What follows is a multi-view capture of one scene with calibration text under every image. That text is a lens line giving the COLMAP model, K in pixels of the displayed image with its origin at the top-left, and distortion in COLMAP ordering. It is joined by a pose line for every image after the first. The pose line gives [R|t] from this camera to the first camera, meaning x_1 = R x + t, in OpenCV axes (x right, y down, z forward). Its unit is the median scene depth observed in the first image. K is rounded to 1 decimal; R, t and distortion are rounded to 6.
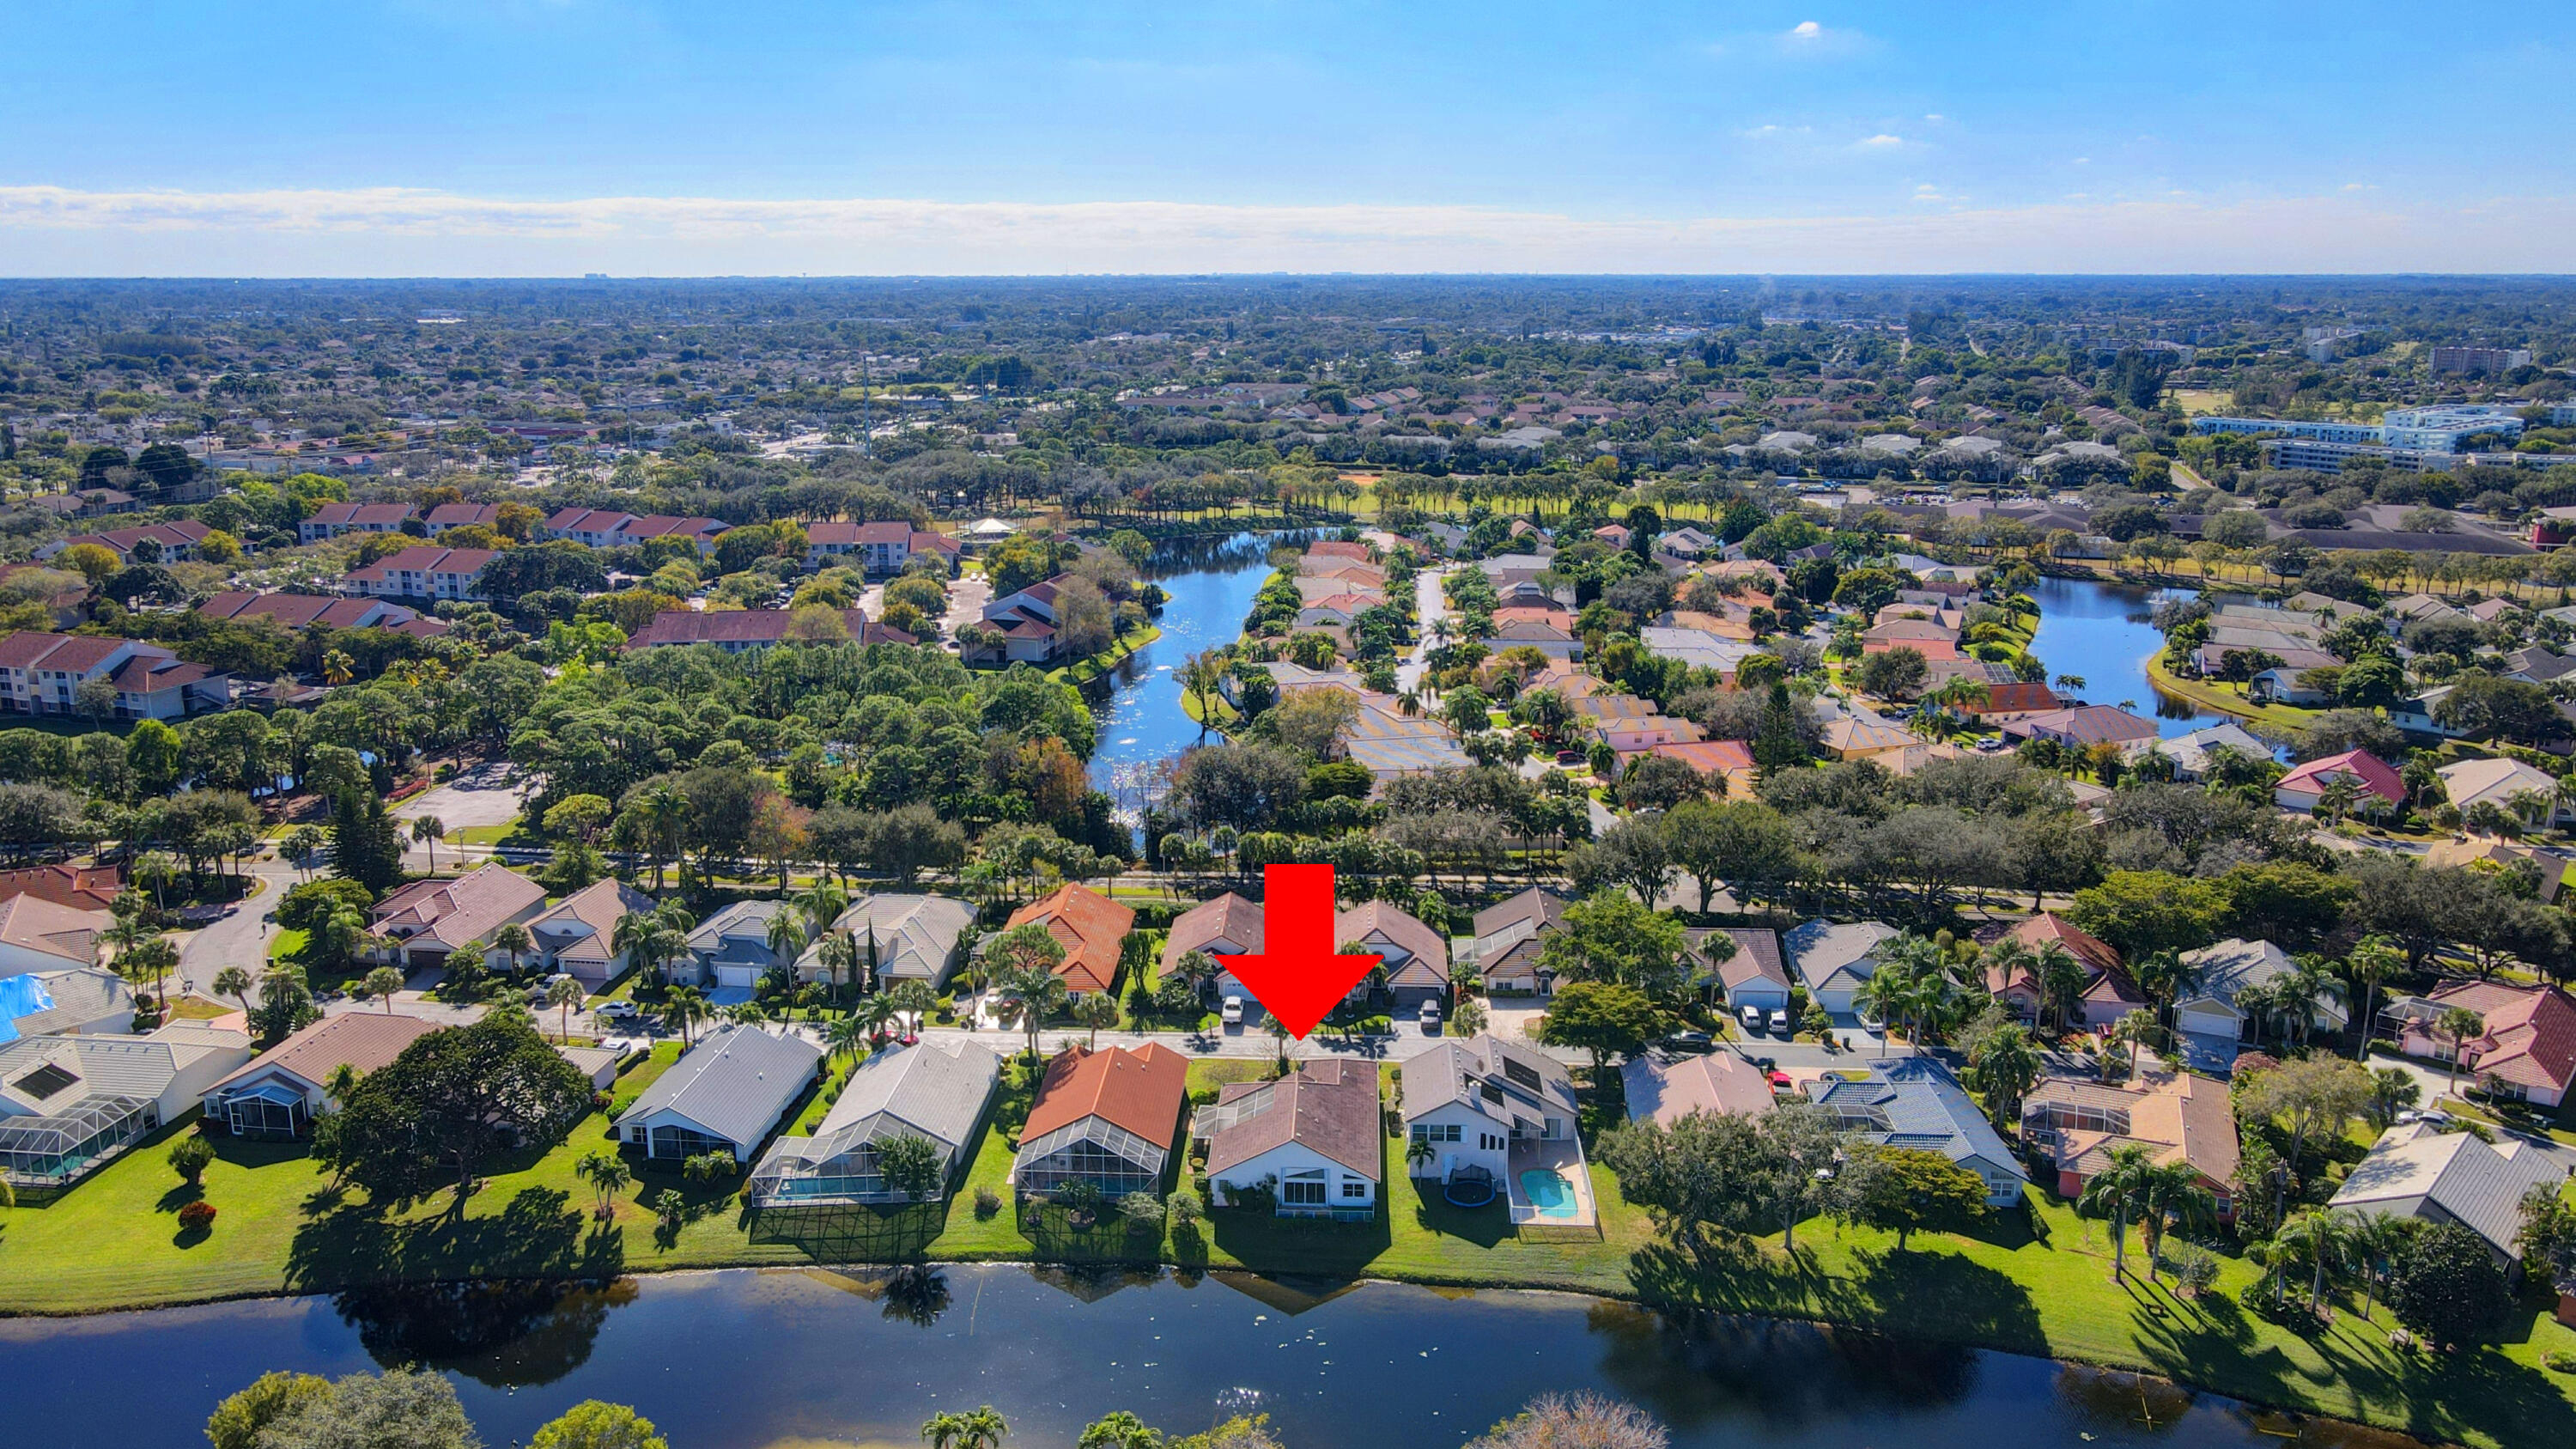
lens RADIAL K [[1918.6, 0, 1288.0], [0, 1918.6, 724.5], [0, 0, 1]] dist [-0.007043, 0.036869]
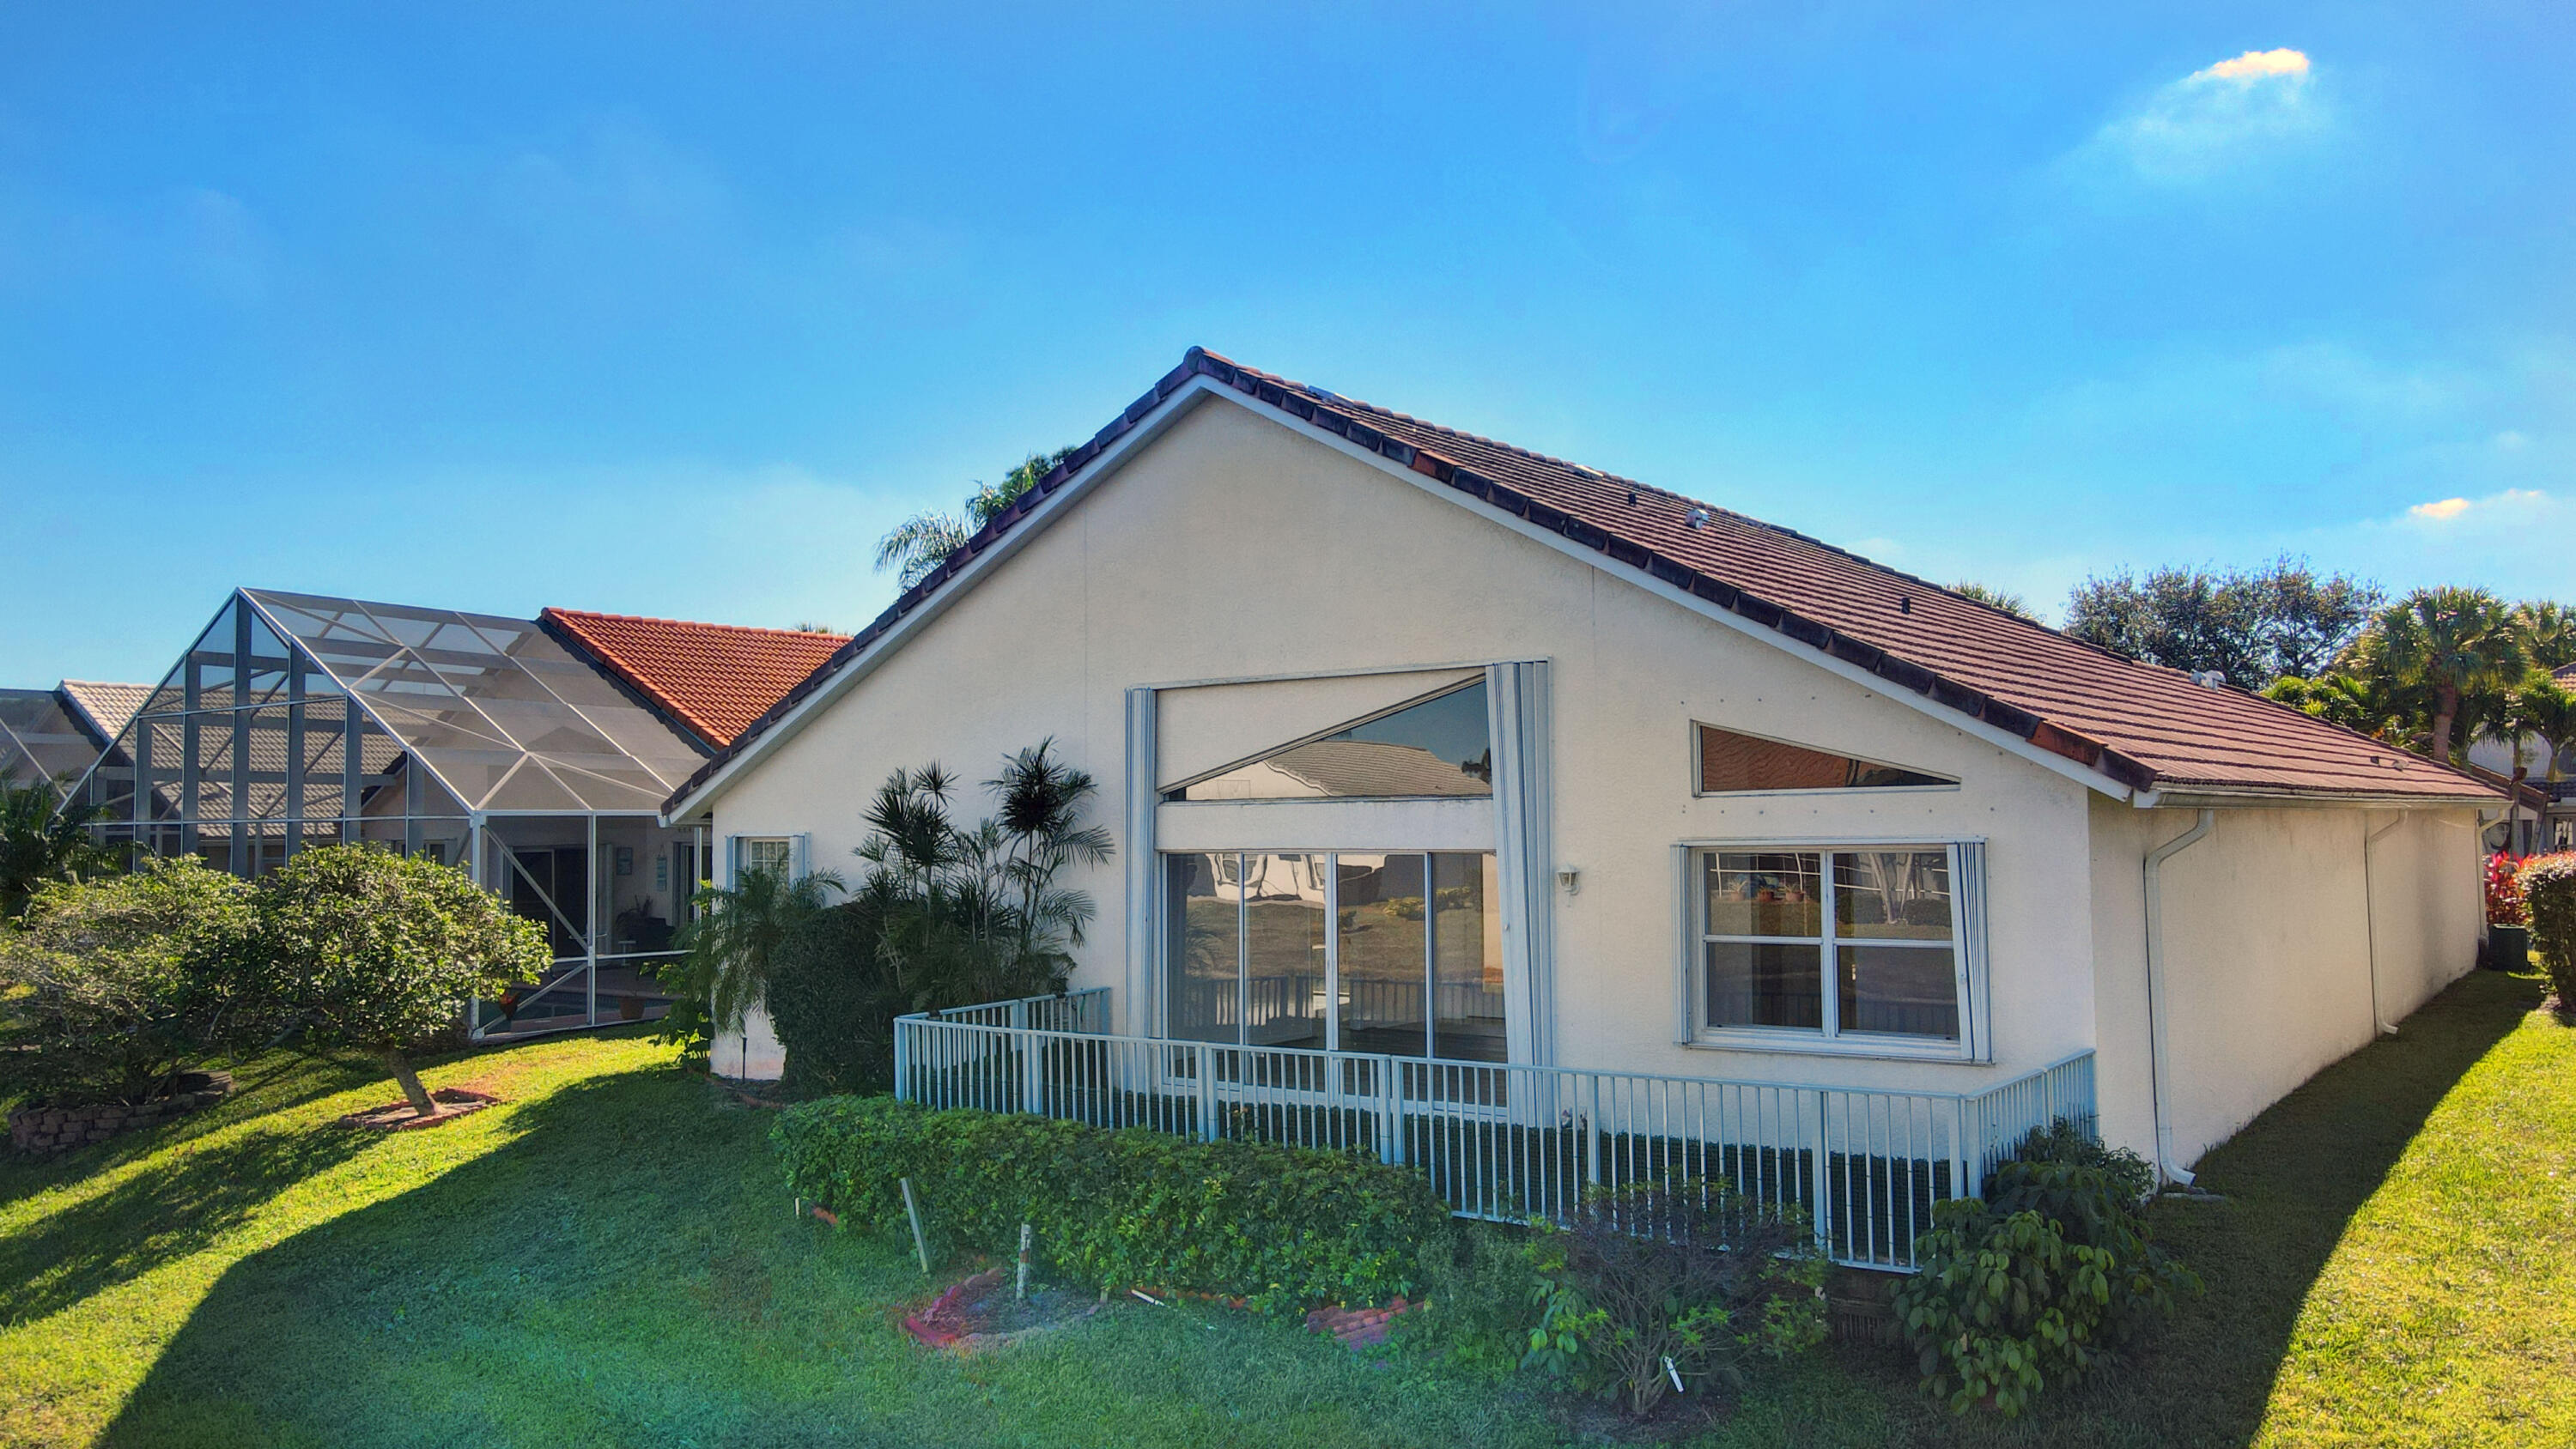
lens RADIAL K [[1947.7, 0, 1276.8], [0, 1947.7, 739.5], [0, 0, 1]] dist [0.065399, 0.000443]
pose [[0.822948, -0.034860, -0.567046, 0.054259], [-0.111717, 0.968697, -0.221686, 0.221066], [0.557024, 0.245785, 0.793293, 0.797550]]
